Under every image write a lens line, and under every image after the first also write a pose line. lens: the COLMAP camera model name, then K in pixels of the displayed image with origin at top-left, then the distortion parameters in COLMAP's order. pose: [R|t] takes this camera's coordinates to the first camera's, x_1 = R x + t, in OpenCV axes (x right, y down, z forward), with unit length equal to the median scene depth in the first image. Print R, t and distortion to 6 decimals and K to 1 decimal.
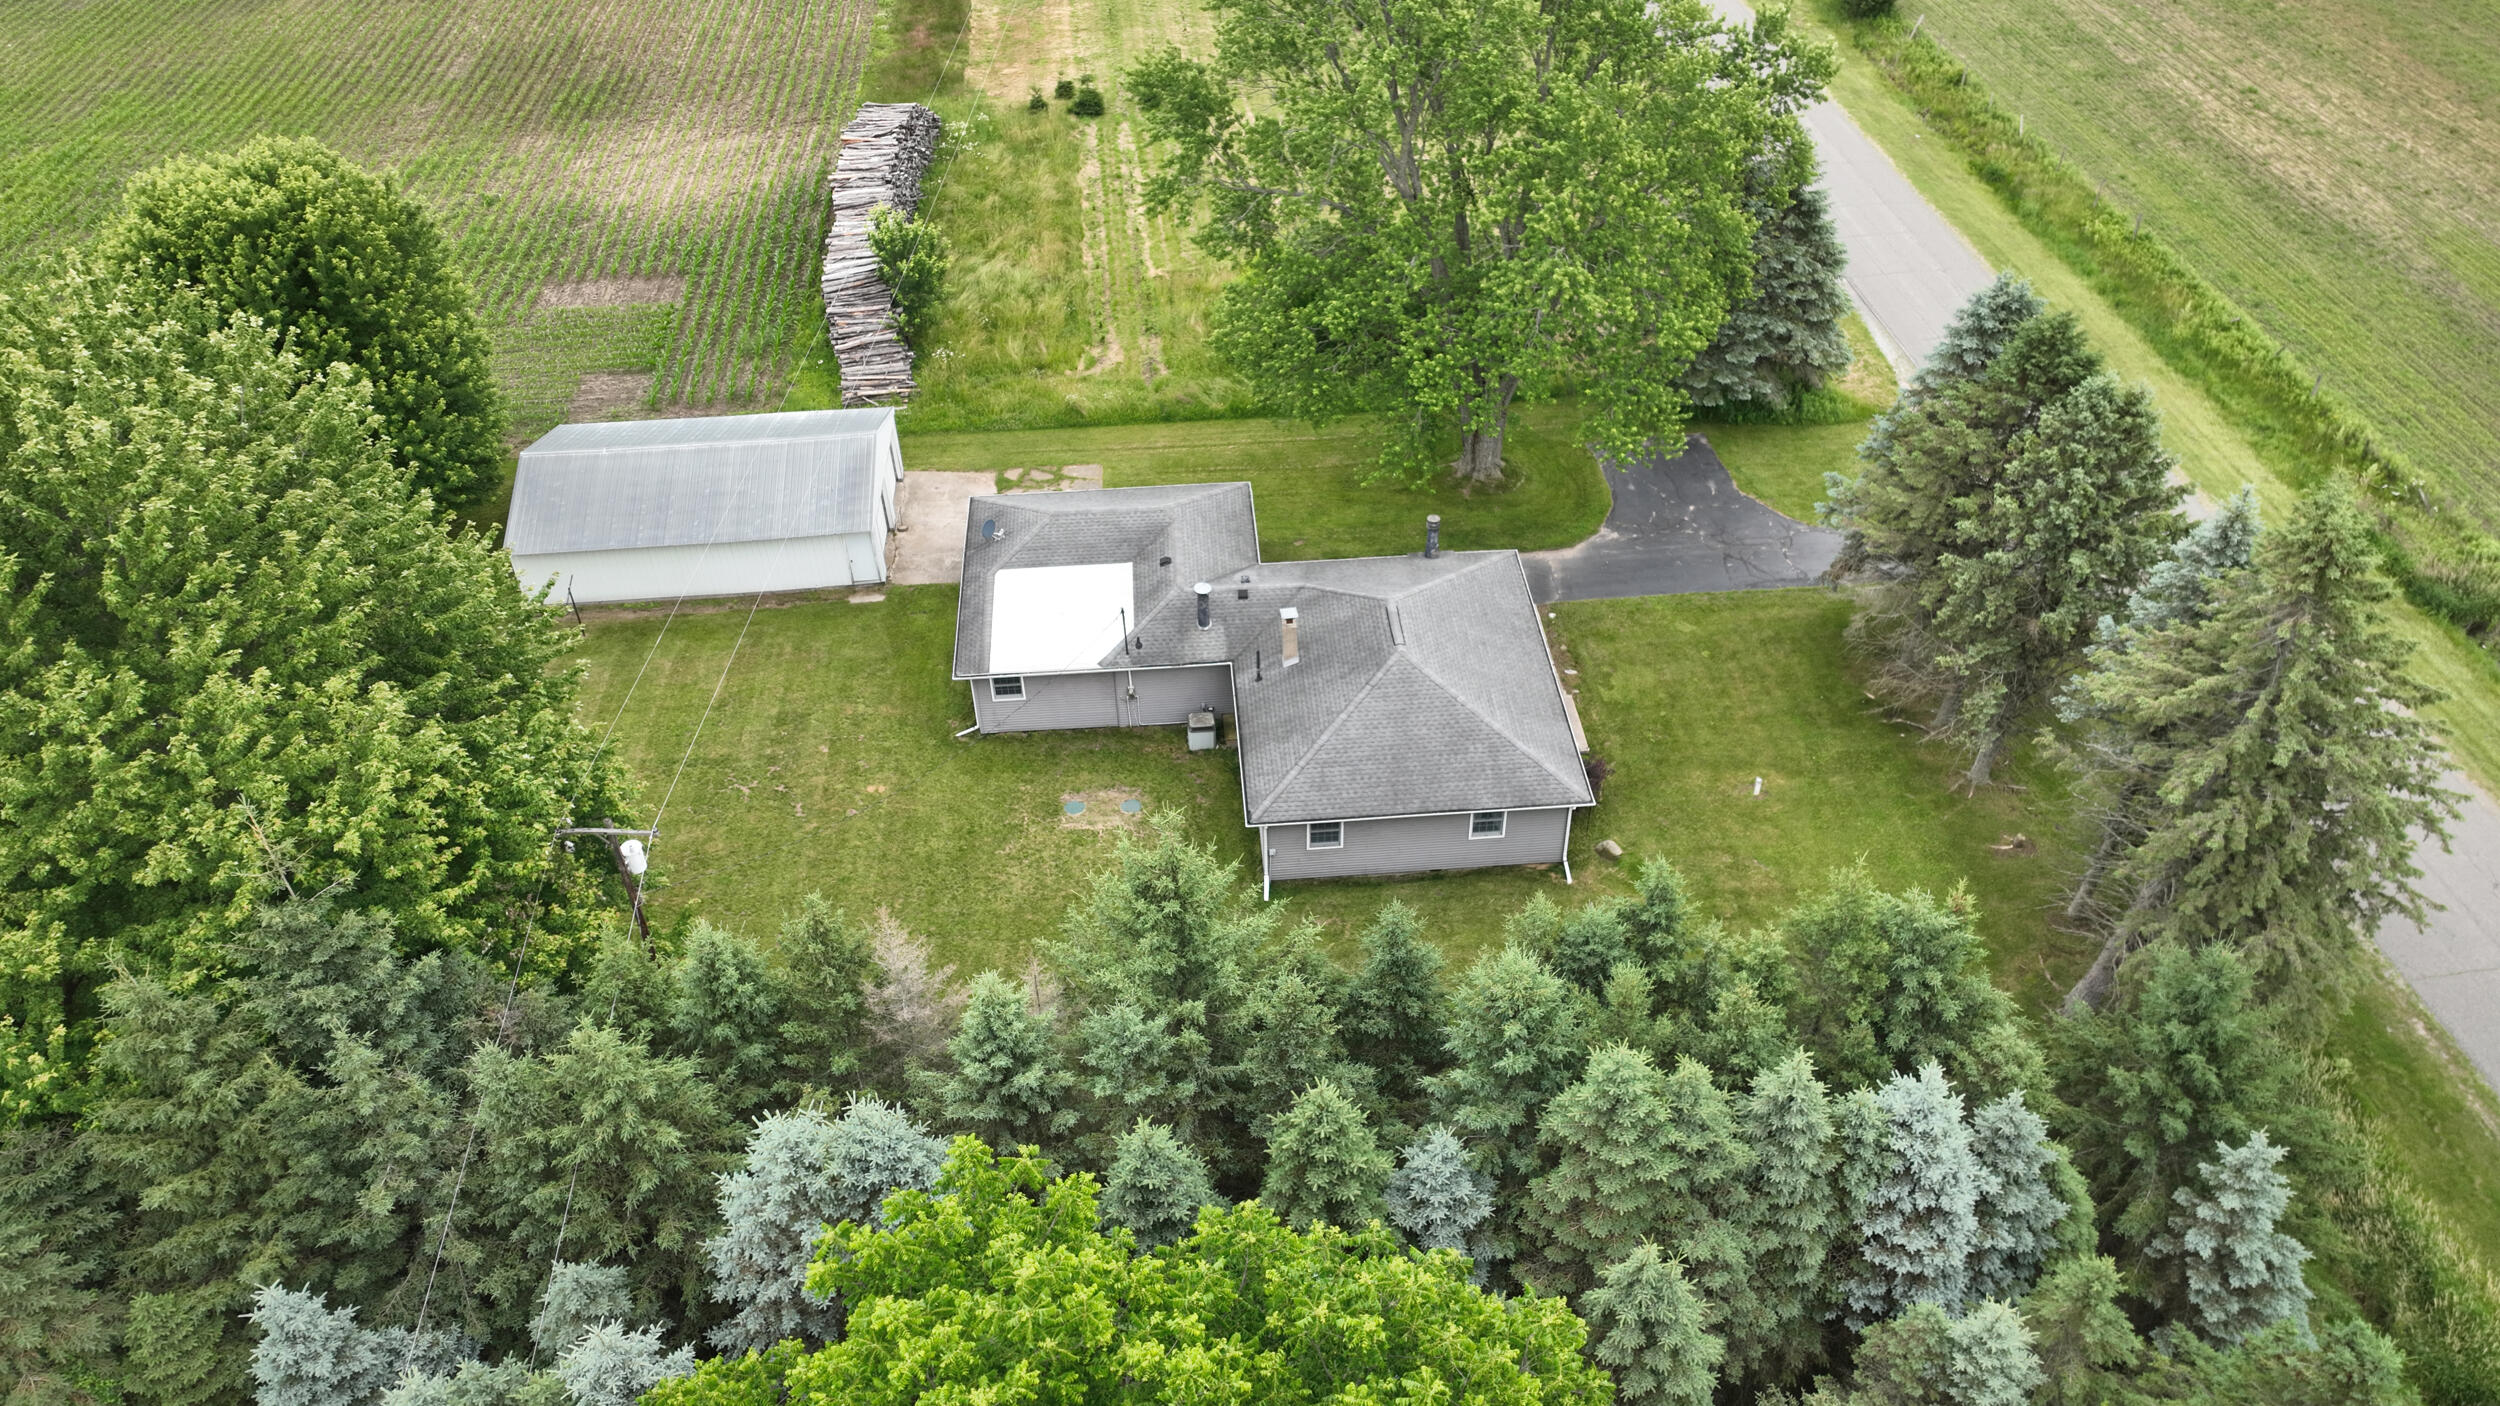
lens RADIAL K [[1819.1, 0, 1261.5], [0, 1819.1, 696.3], [0, 0, 1]] dist [0.004154, 0.010815]
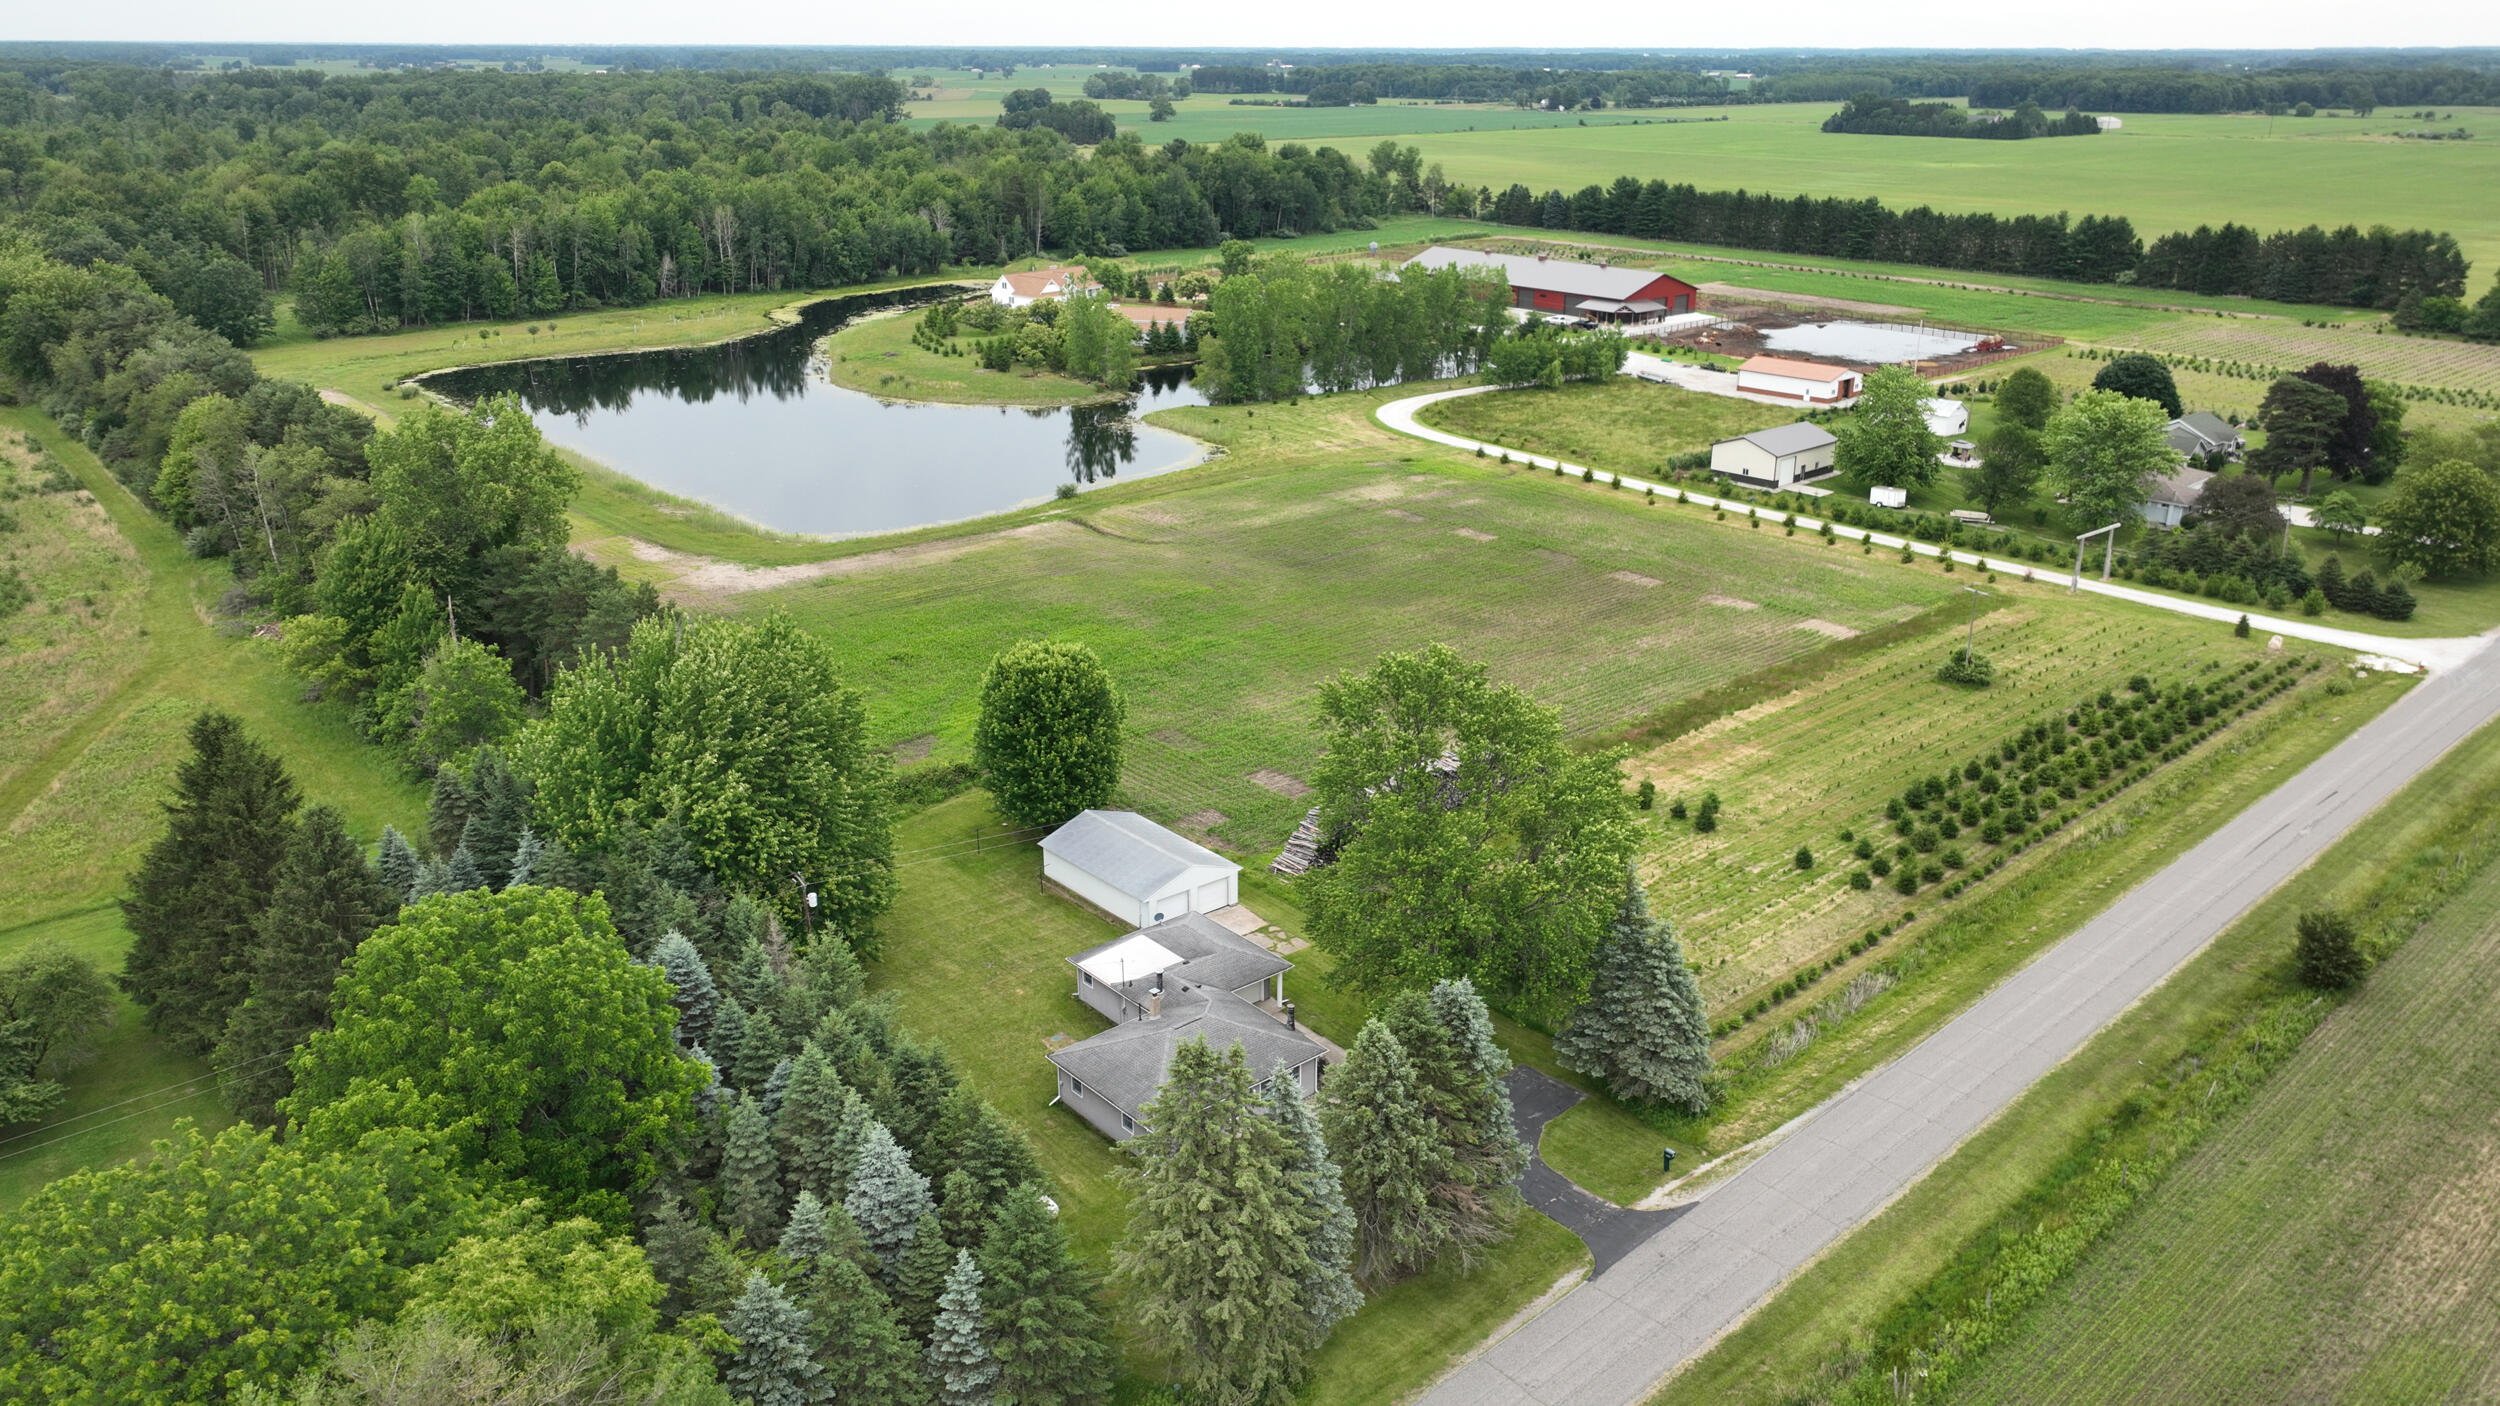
lens RADIAL K [[1798.9, 0, 1251.2], [0, 1798.9, 695.7], [0, 0, 1]] dist [0.010313, 0.008319]
pose [[0.588325, 0.289888, -0.754877, 1.133664], [-0.522799, 0.848542, -0.081593, -0.166577], [0.616892, 0.442652, 0.650772, -0.241483]]
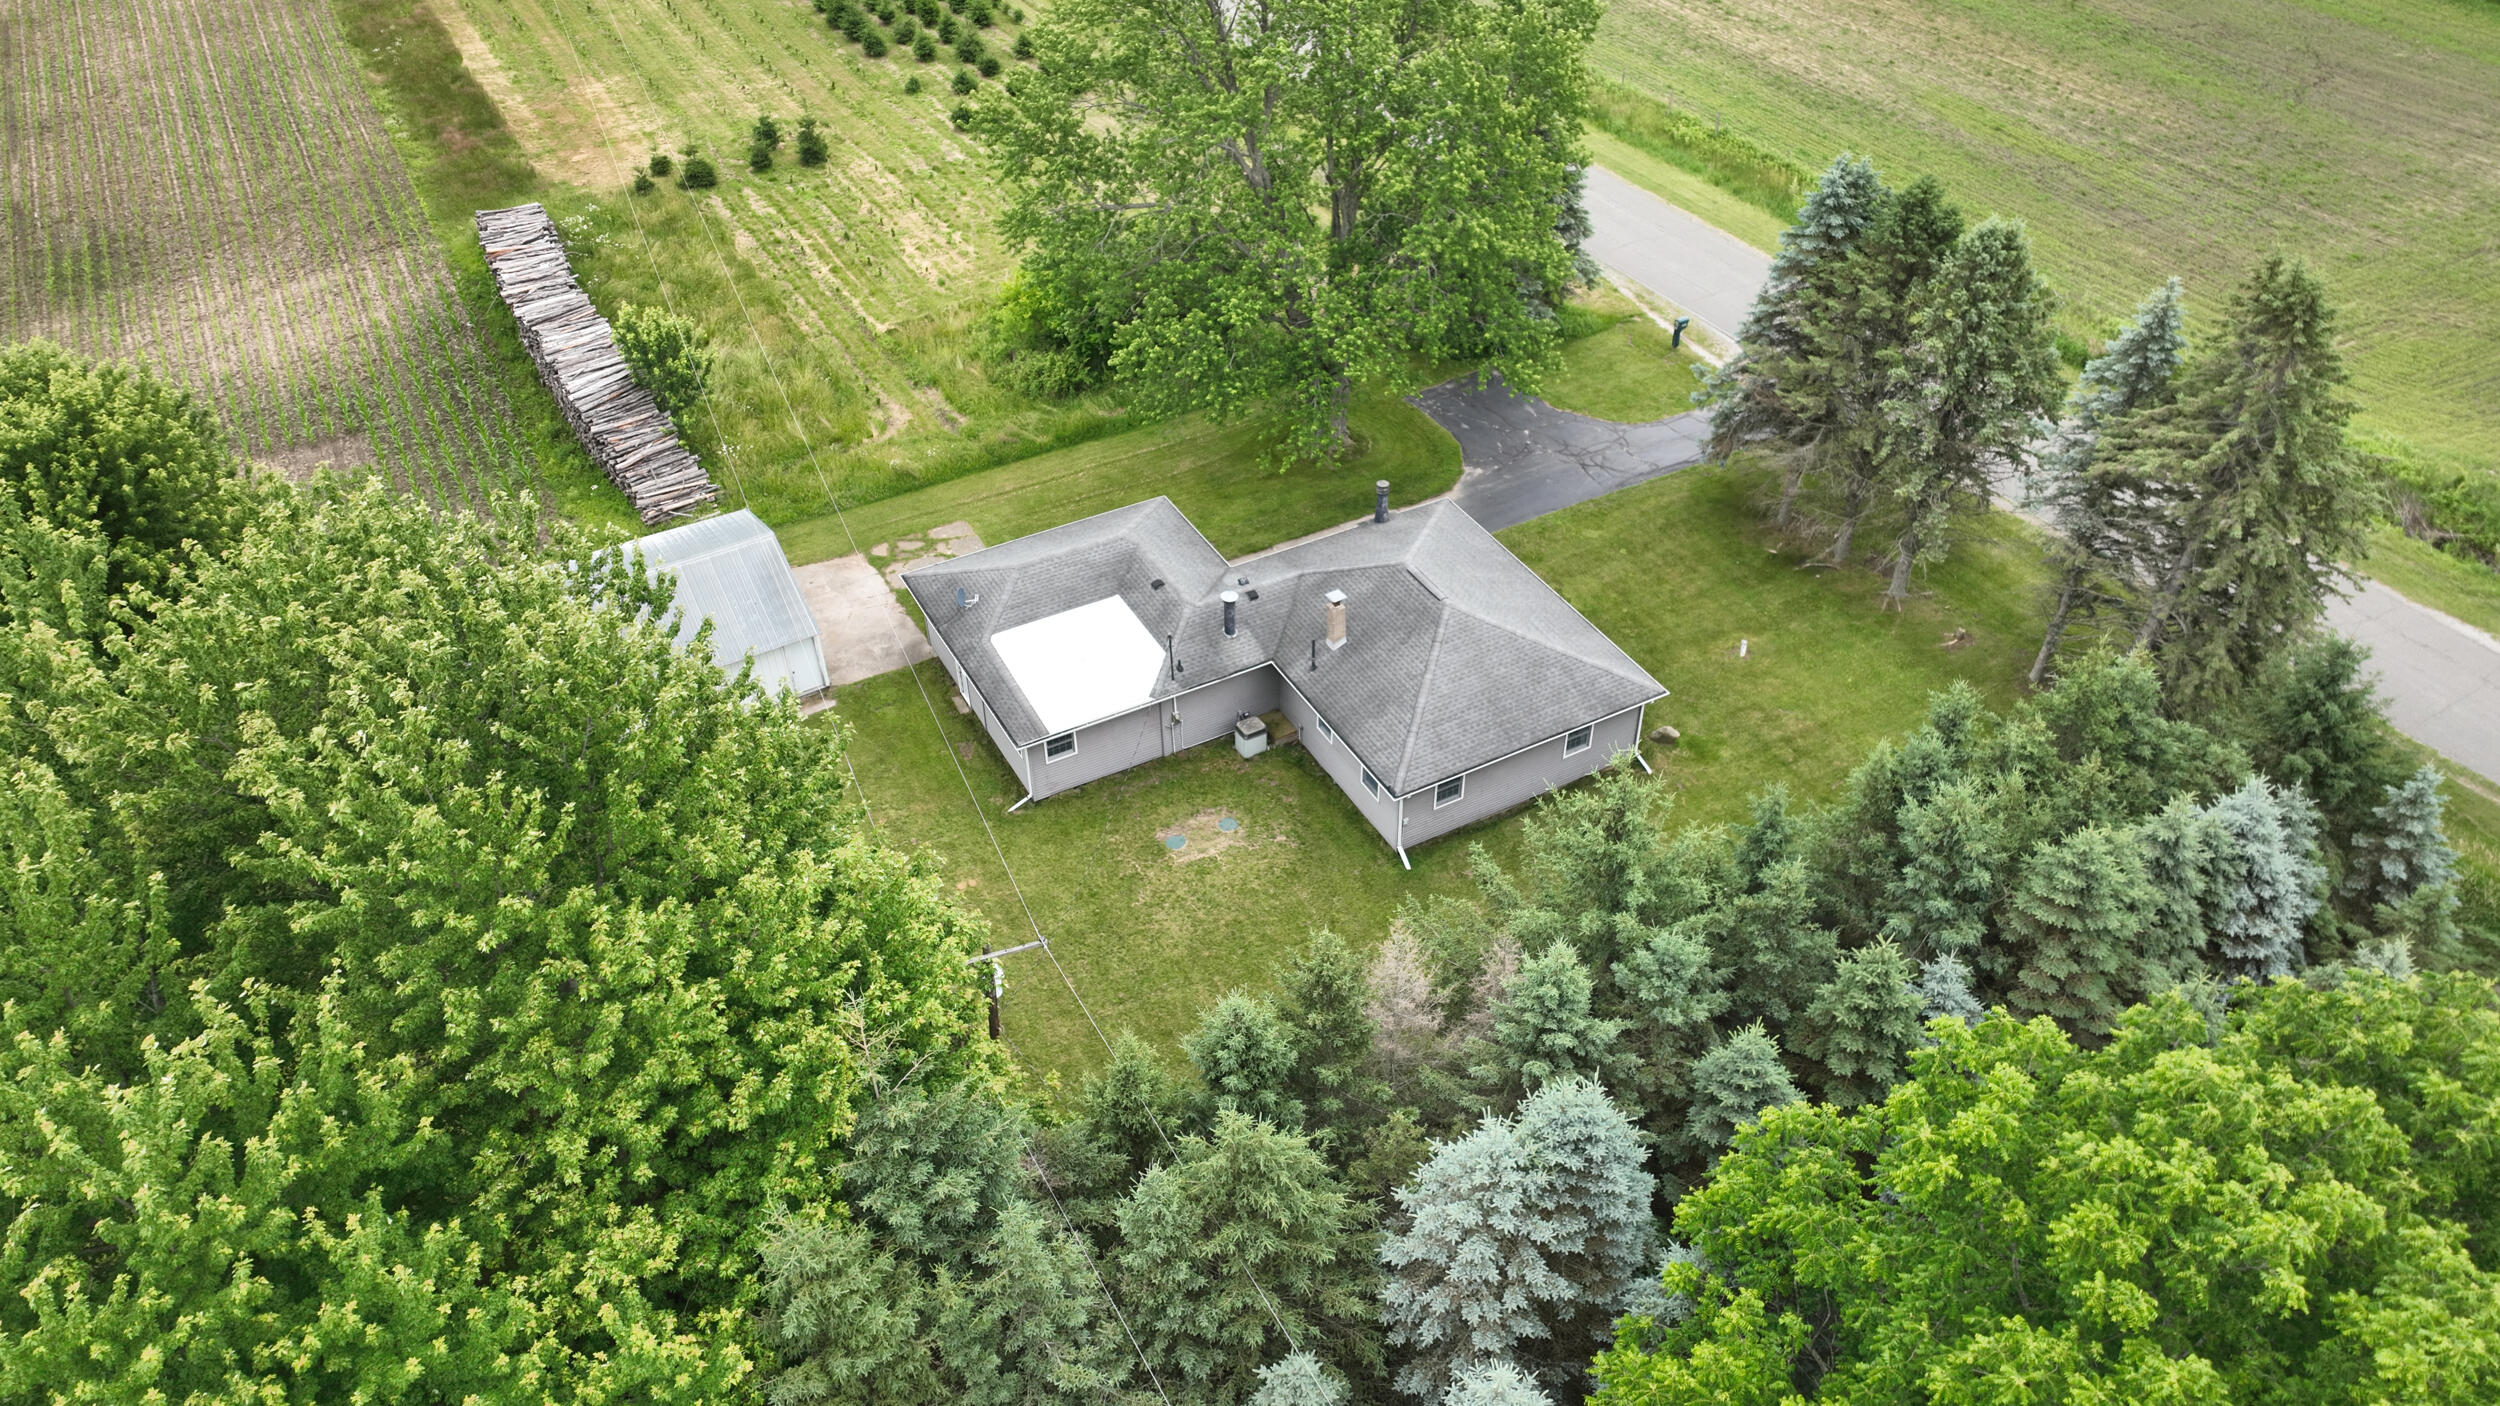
lens RADIAL K [[1819.1, 0, 1270.0], [0, 1819.1, 694.1], [0, 0, 1]] dist [0.004154, 0.010815]
pose [[0.908973, -0.257352, 0.327930, -0.295831], [0.261520, 0.964662, 0.032151, -0.028229], [-0.324616, 0.056536, 0.944155, 0.041694]]
